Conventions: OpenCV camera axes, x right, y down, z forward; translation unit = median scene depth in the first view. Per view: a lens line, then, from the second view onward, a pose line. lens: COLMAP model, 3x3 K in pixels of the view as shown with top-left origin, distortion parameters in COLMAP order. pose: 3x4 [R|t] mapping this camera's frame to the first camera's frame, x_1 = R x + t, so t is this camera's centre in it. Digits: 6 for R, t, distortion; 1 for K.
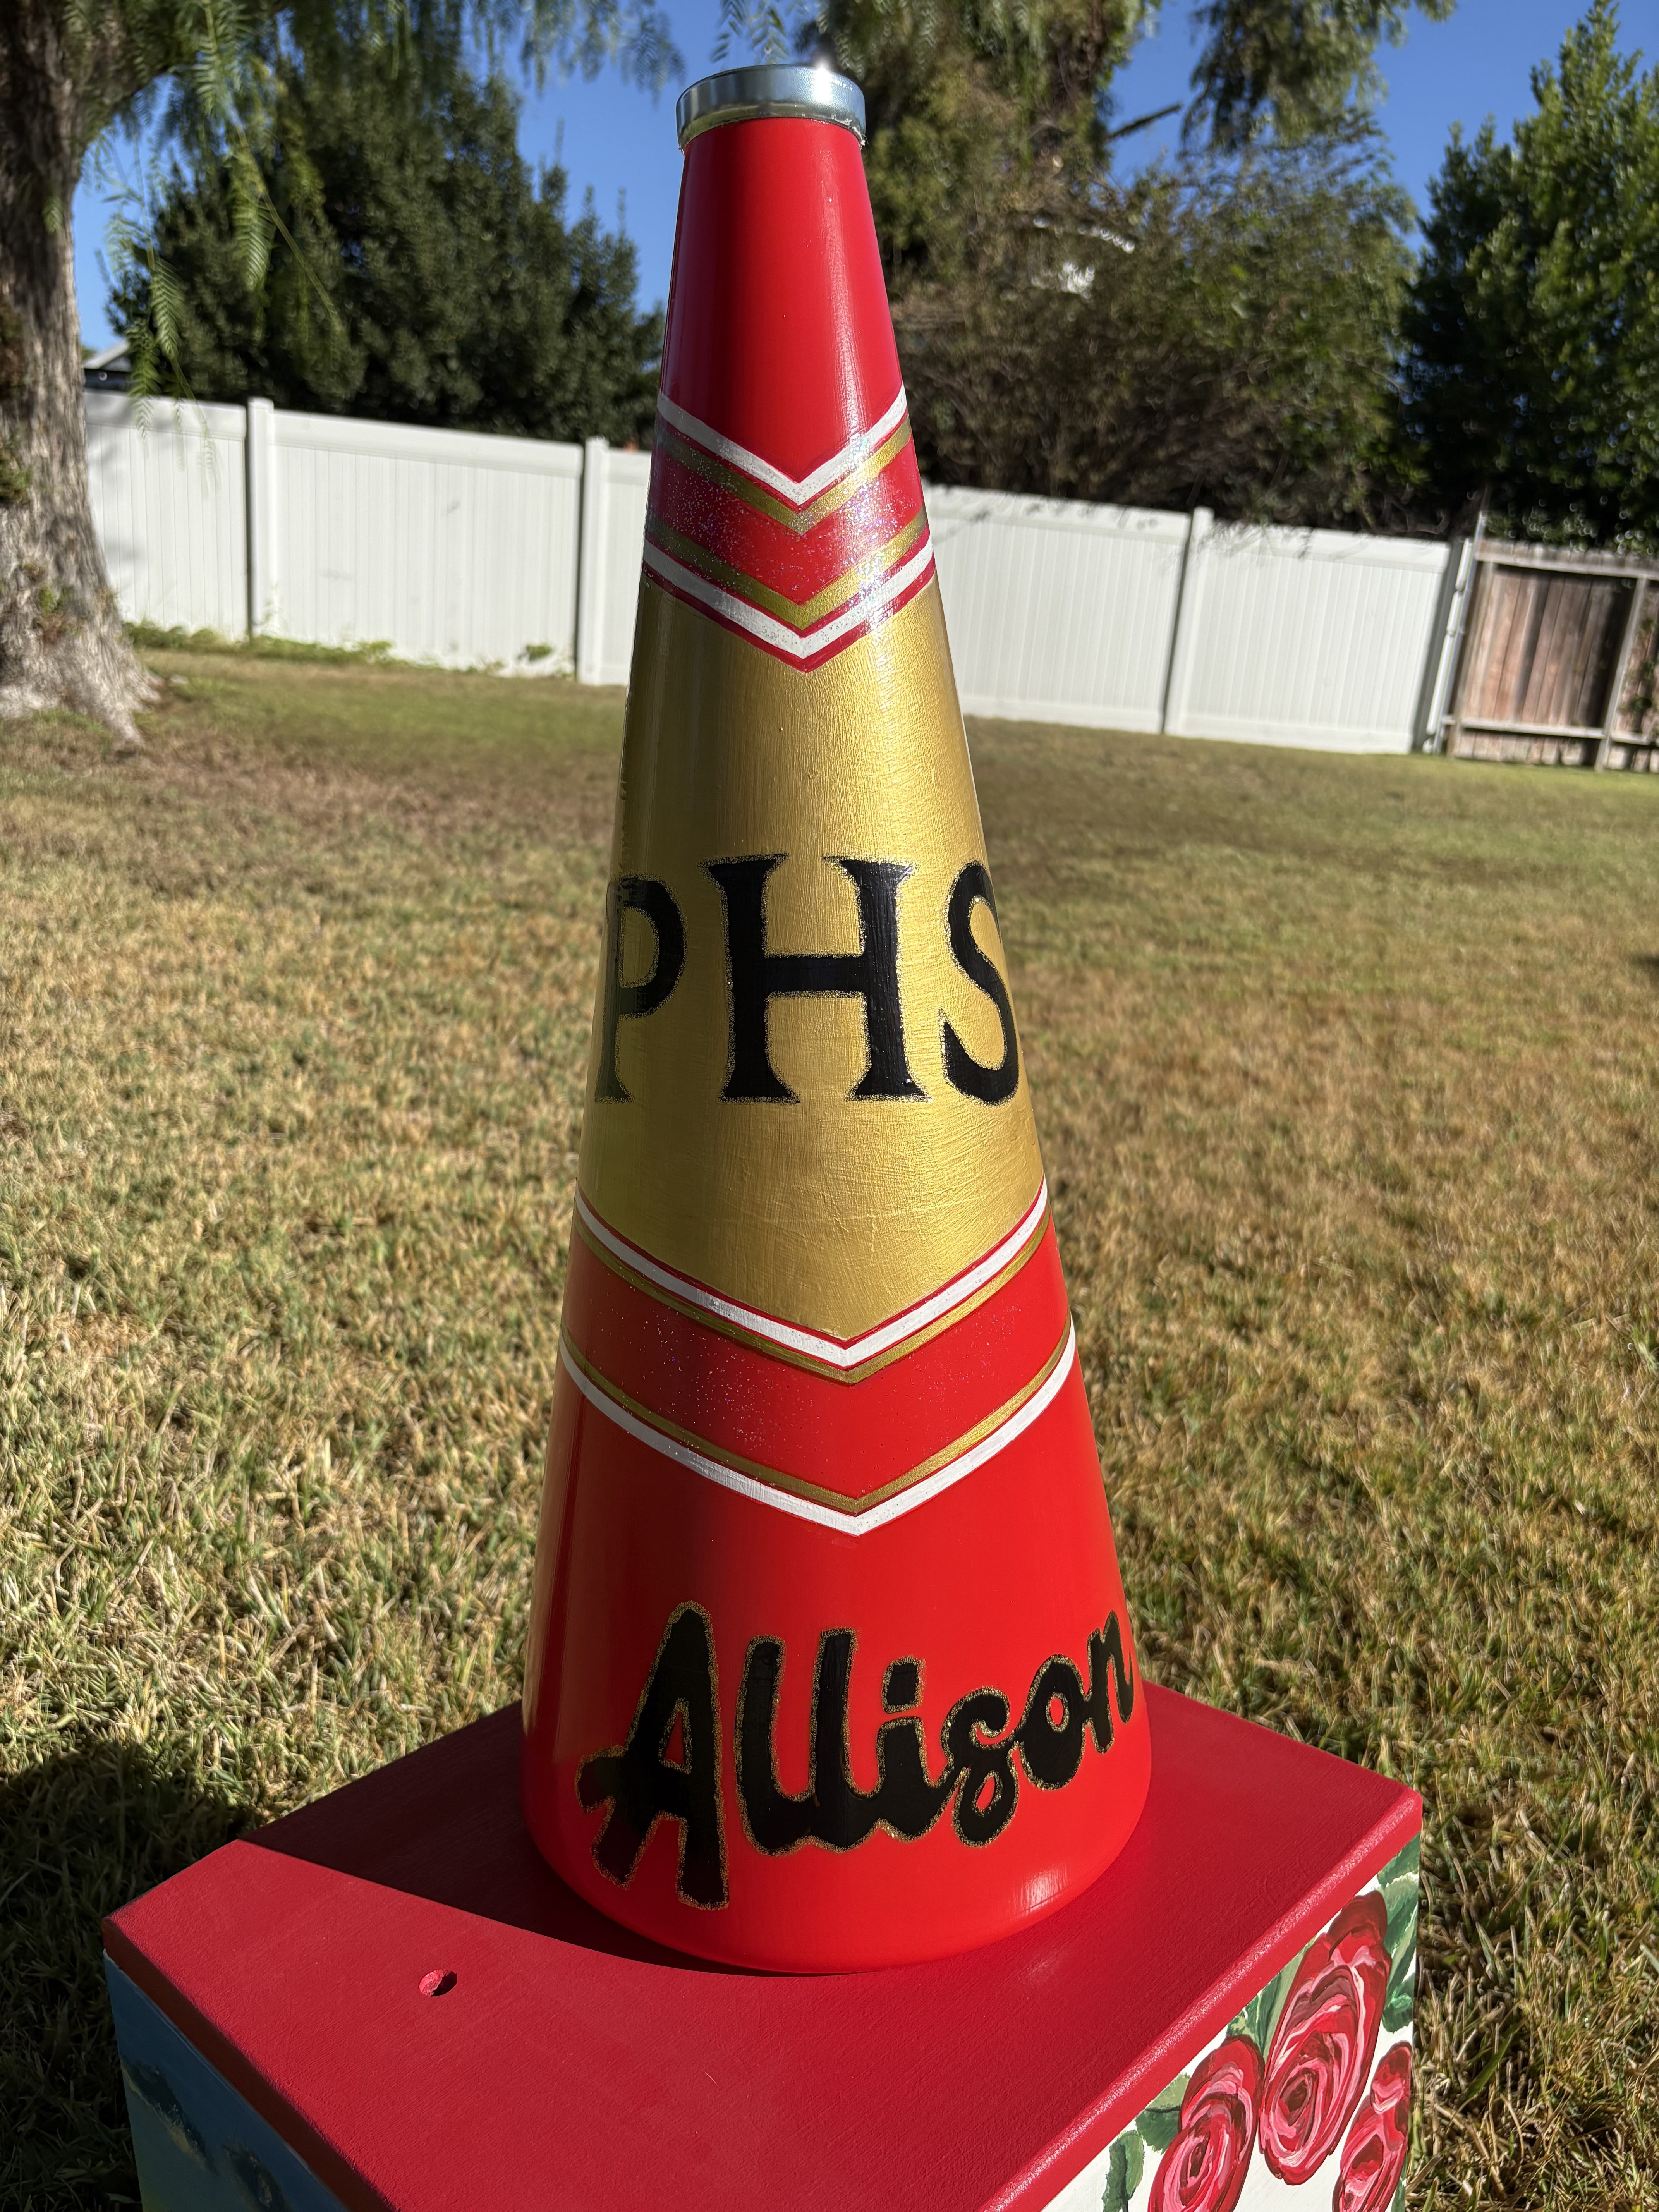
lens RADIAL K [[1710.9, 0, 814.8], [0, 1710.9, 1124.7], [0, 0, 1]] dist [0.035314, -0.049324]
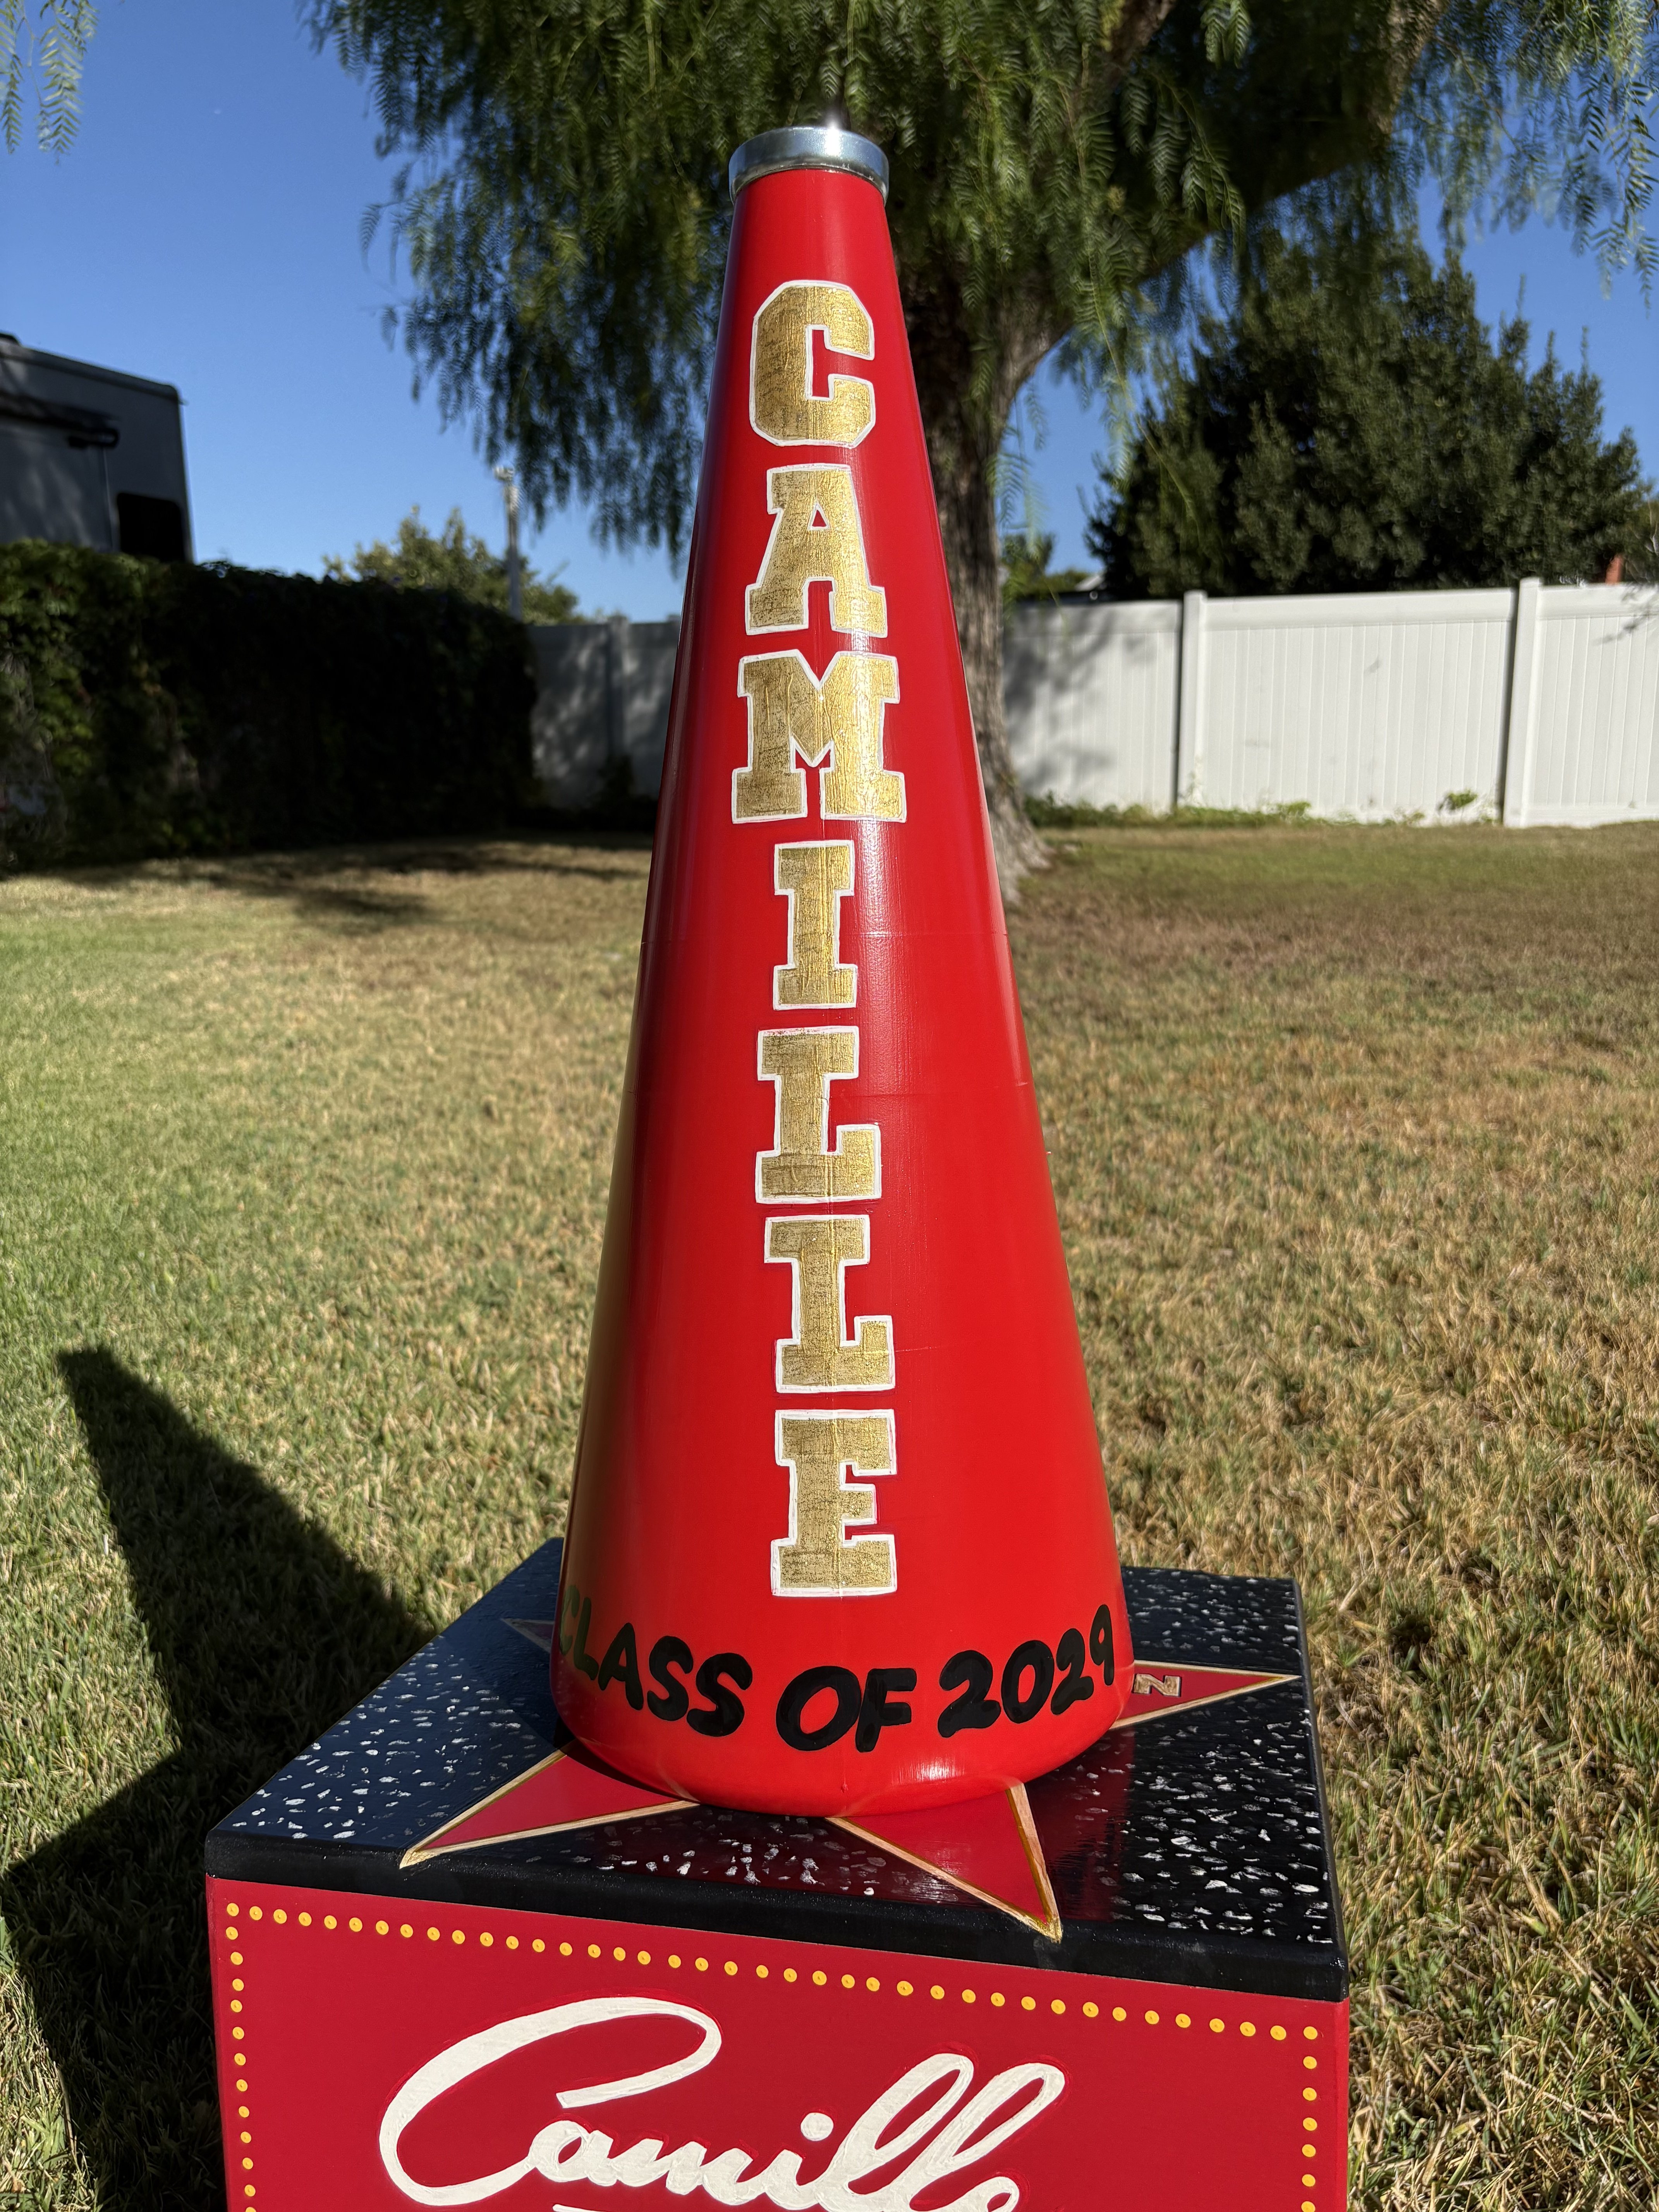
lens RADIAL K [[1710.9, 0, 820.5], [0, 1710.9, 1118.3], [0, 0, 1]] dist [0.035314, -0.049324]
pose [[0.852635, 0.012021, -0.522368, 0.212522], [-0.064523, 0.994506, -0.082431, 0.045520], [0.518507, 0.103988, 0.848727, 0.005708]]
